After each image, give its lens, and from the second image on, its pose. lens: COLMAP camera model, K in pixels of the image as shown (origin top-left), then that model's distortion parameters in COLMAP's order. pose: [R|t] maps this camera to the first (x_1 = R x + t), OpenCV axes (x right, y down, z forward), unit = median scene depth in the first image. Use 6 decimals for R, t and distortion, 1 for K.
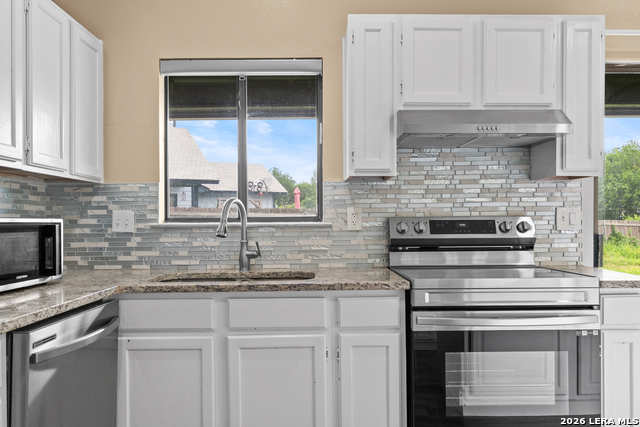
lens RADIAL K [[478.9, 0, 320.9], [0, 478.9, 214.9], [0, 0, 1]] dist [-0.002668, -0.000248]
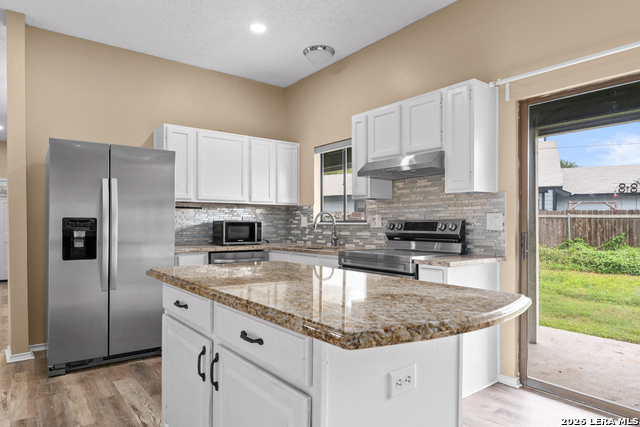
lens RADIAL K [[403.1, 0, 319.9], [0, 403.1, 216.9], [0, 0, 1]] dist [0.001211, -0.000900]
pose [[0.599075, -0.005884, -0.800671, 1.152249], [0.005500, 0.999980, -0.003234, -0.004117], [0.800674, -0.002467, 0.599095, -0.077763]]
